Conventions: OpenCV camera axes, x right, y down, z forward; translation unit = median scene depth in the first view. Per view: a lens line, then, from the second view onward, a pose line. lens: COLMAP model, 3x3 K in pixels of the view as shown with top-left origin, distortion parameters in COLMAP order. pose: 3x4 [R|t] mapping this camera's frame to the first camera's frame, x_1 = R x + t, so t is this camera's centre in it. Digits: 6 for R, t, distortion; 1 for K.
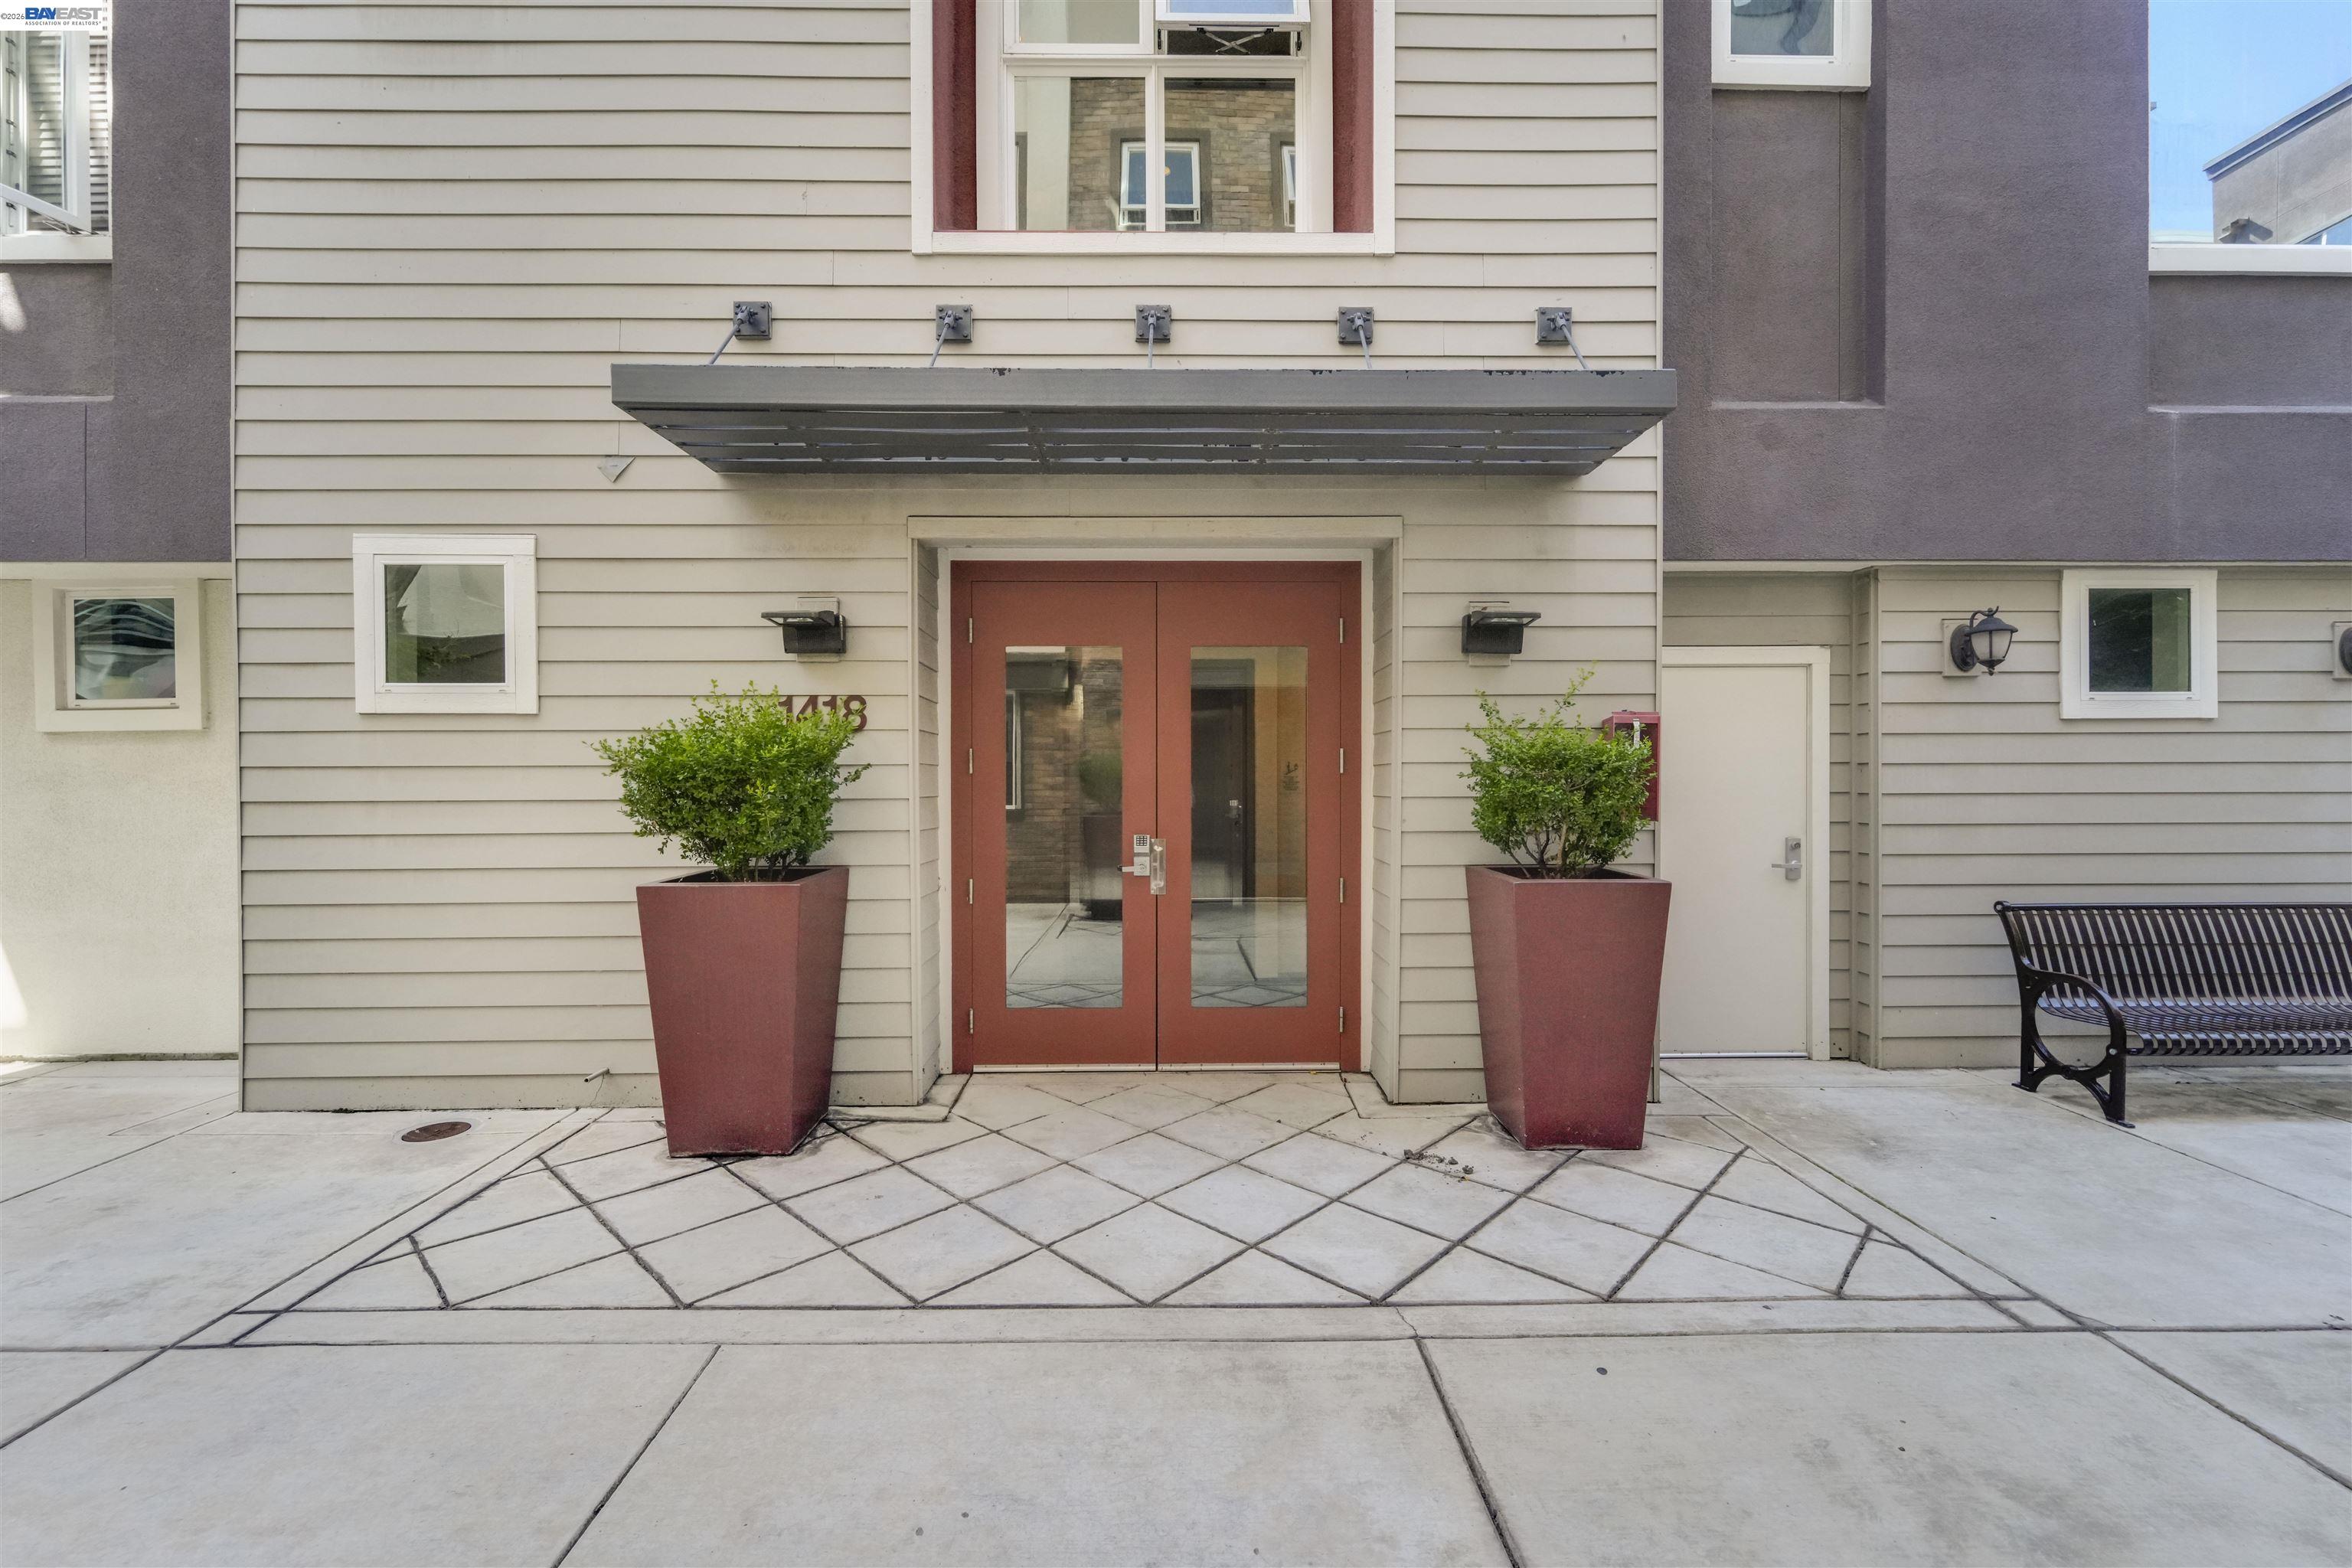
lens RADIAL K [[948.0, 0, 1182.8], [0, 948.0, 781.9], [0, 0, 1]] dist [0.001148, 0.000109]
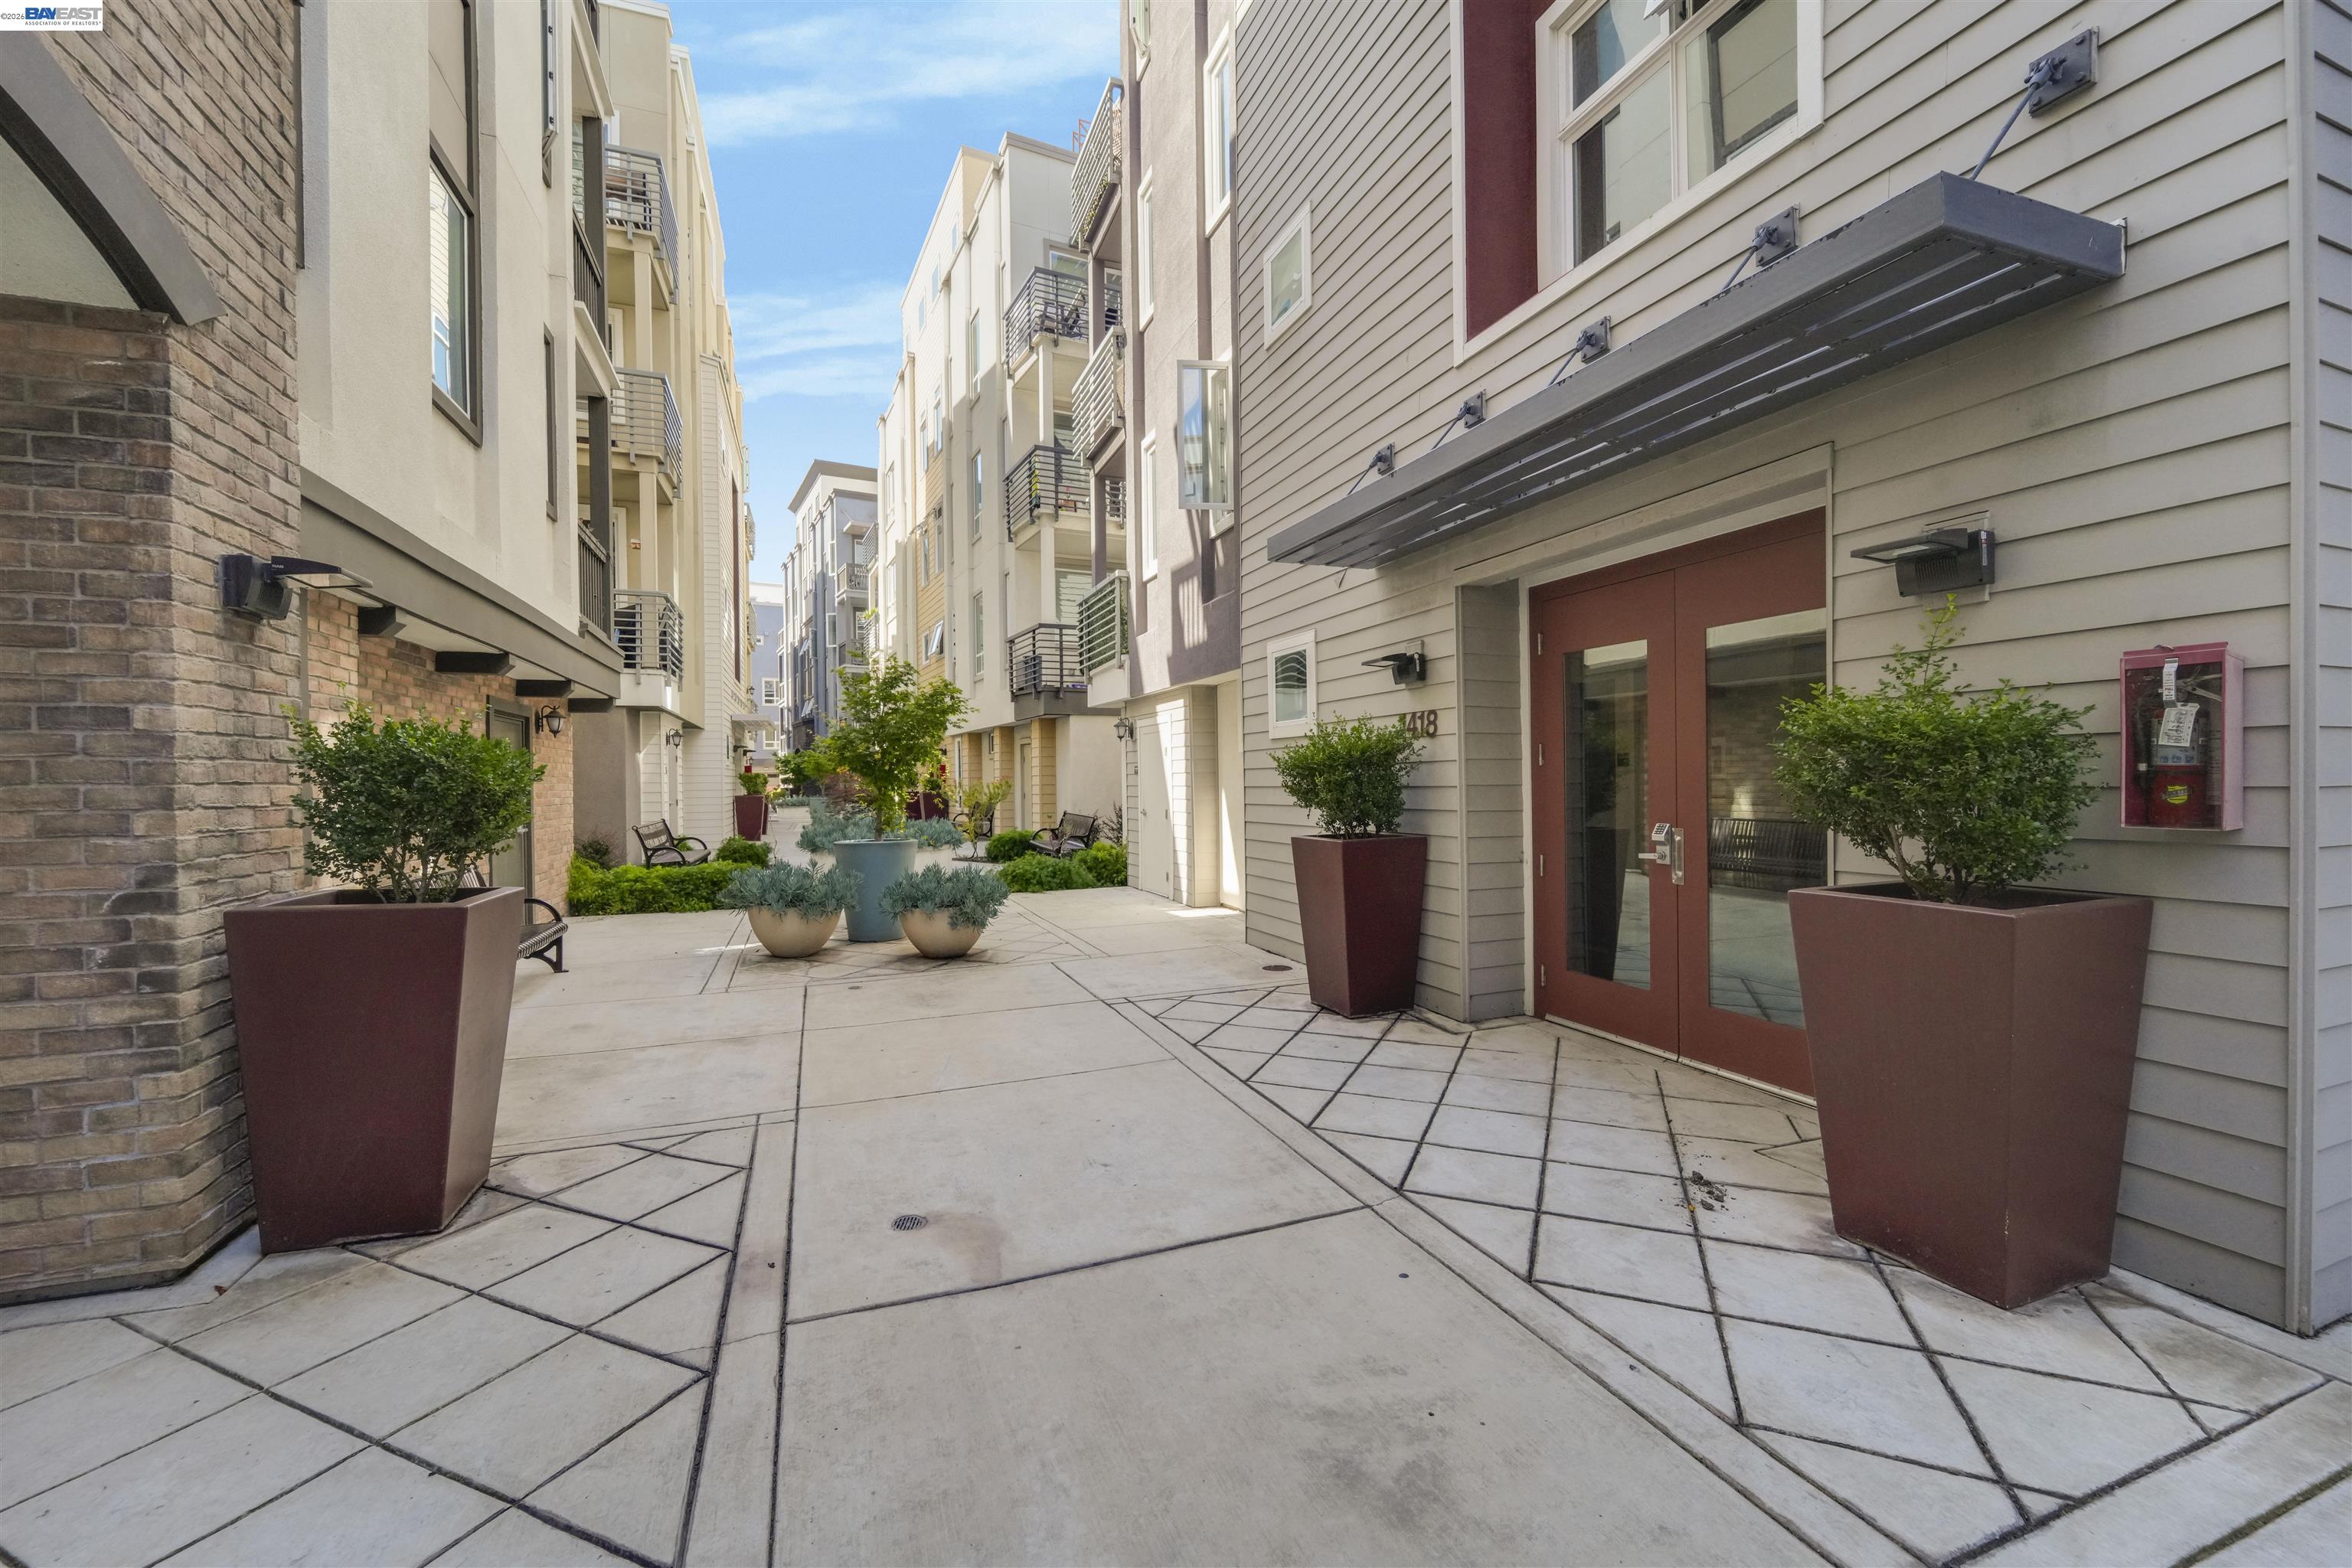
lens RADIAL K [[955.2, 0, 1187.9], [0, 955.2, 781.7], [0, 0, 1]] dist [0.000965, 0.000023]
pose [[0.343298, -0.000305, -0.939226, 0.839549], [0.009537, 0.999950, 0.003161, 0.003891], [0.939178, -0.010042, 0.343284, 0.203997]]
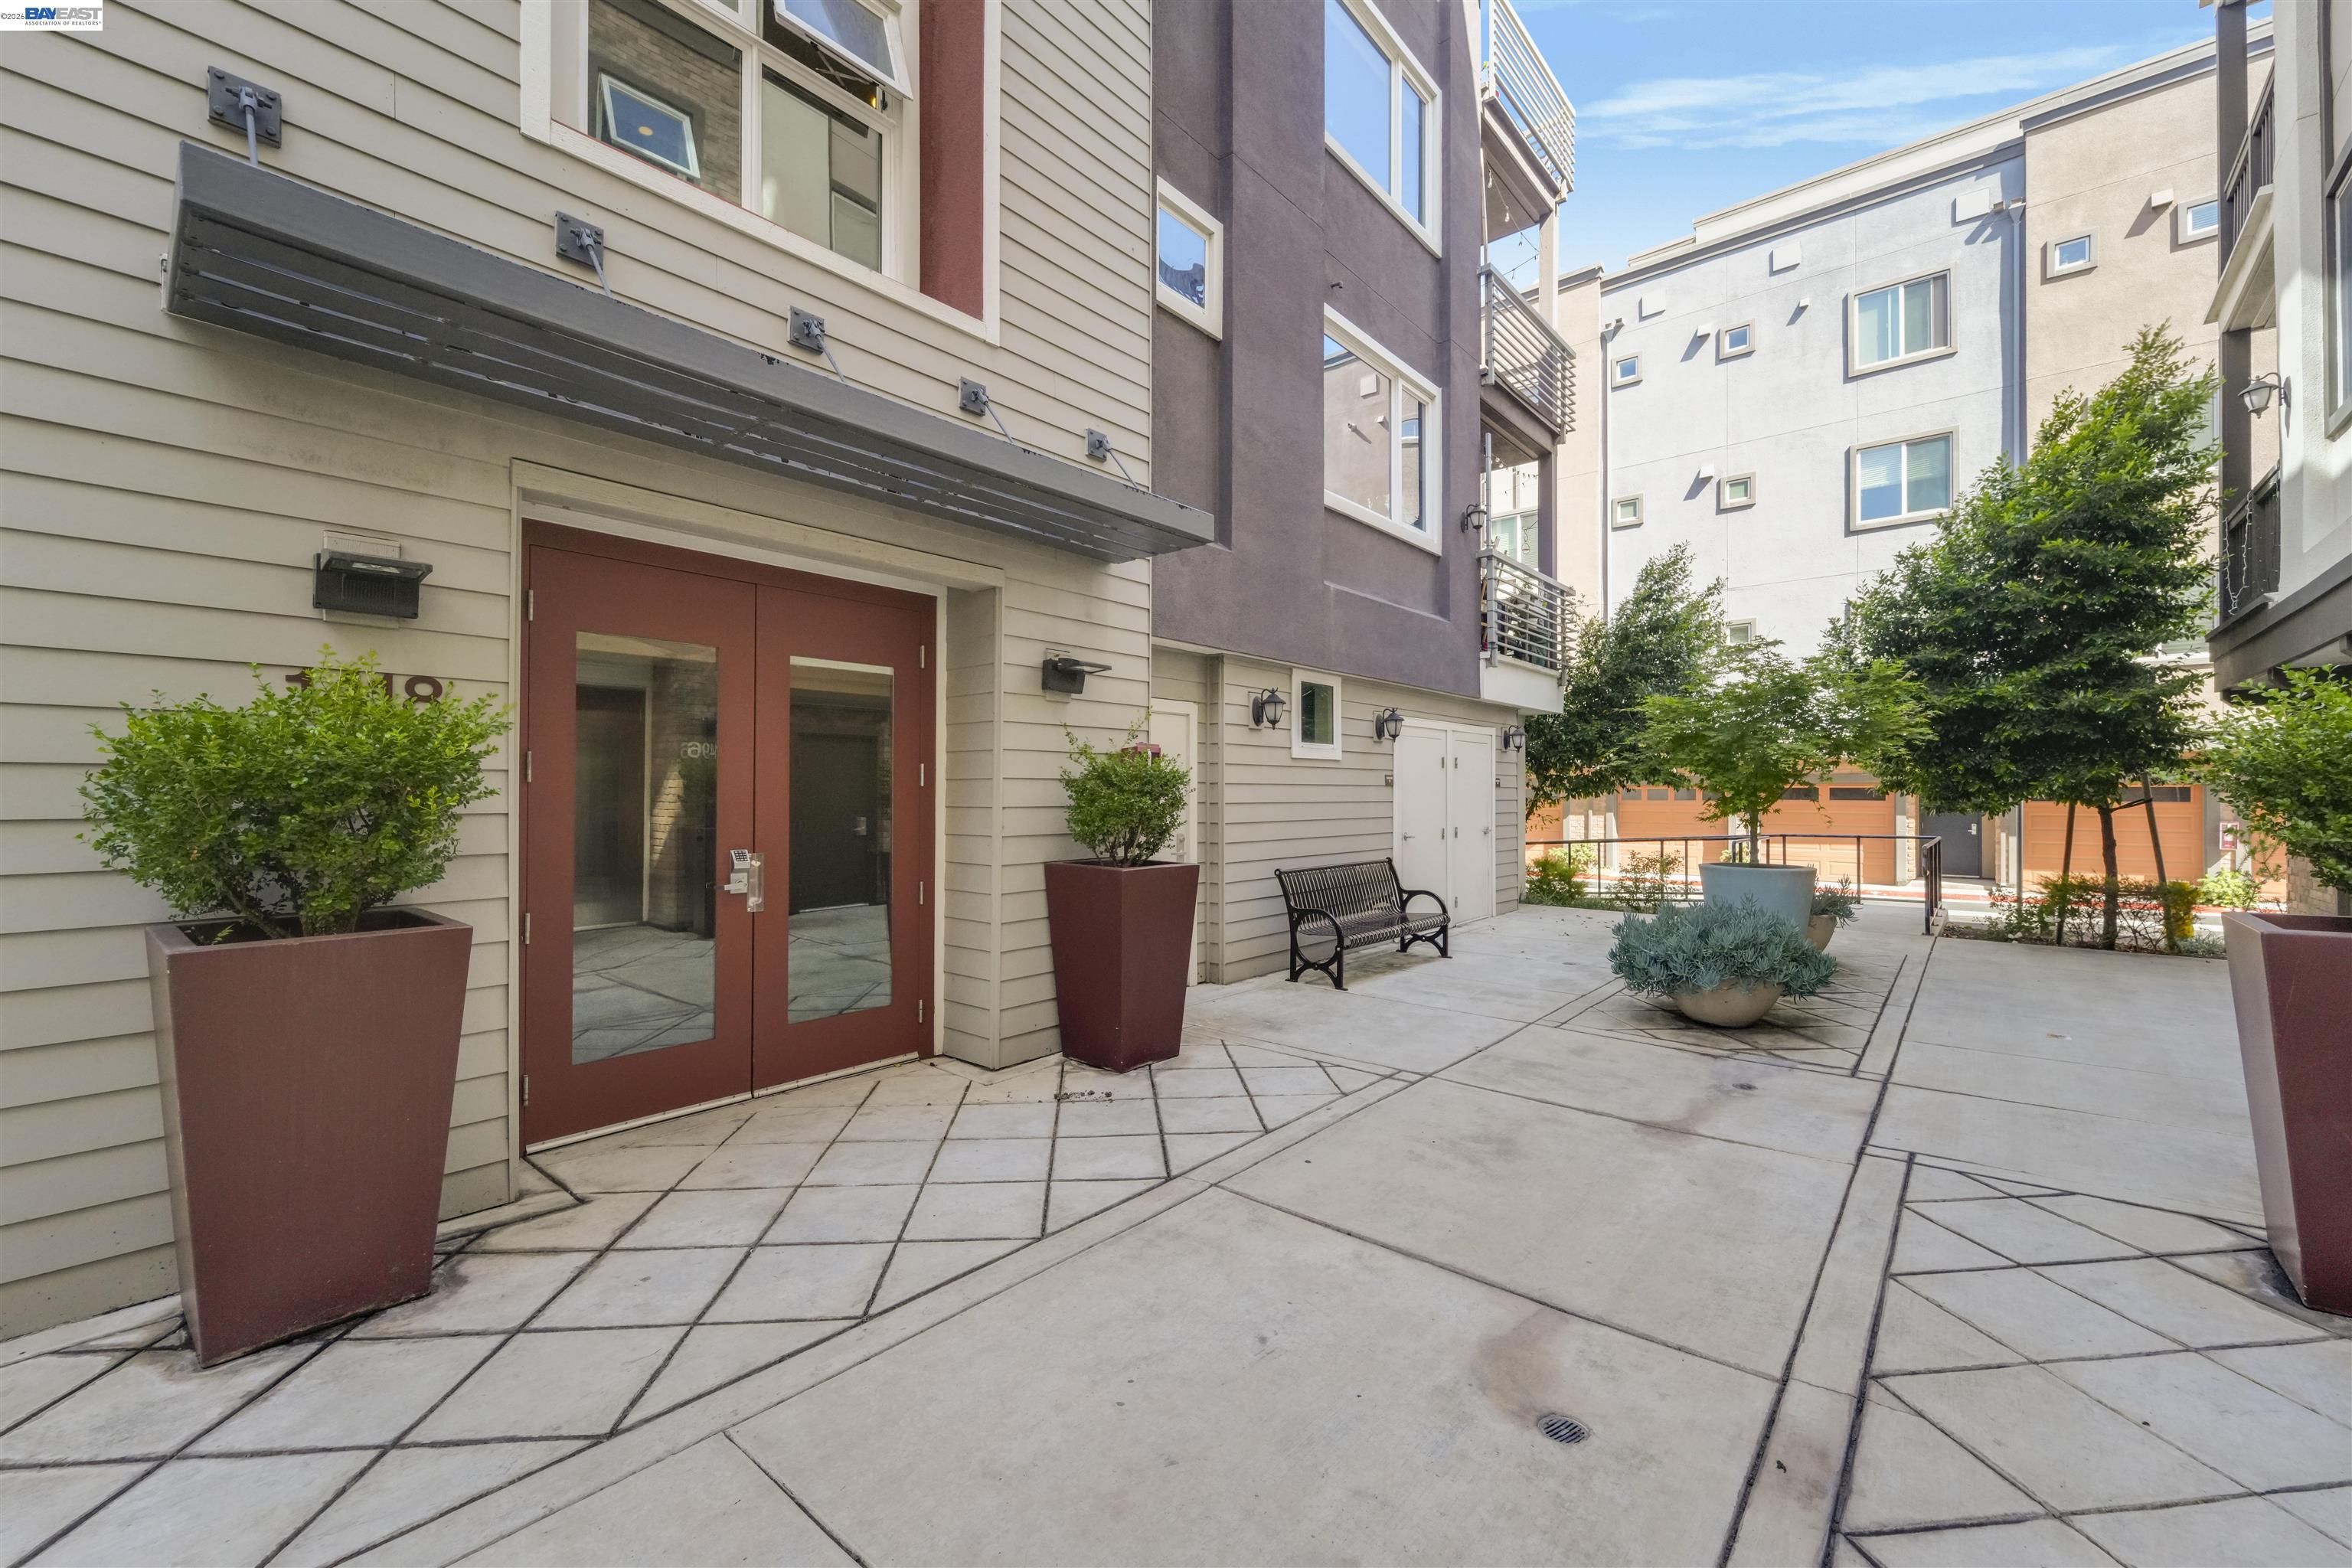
lens RADIAL K [[948.0, 0, 1182.8], [0, 948.0, 781.9], [0, 0, 1]] dist [0.001148, 0.000109]
pose [[0.658569, 0.012987, 0.752408, -0.525763], [-0.002396, 0.999882, -0.015161, 0.002188], [-0.752516, 0.008182, 0.658523, 0.057310]]
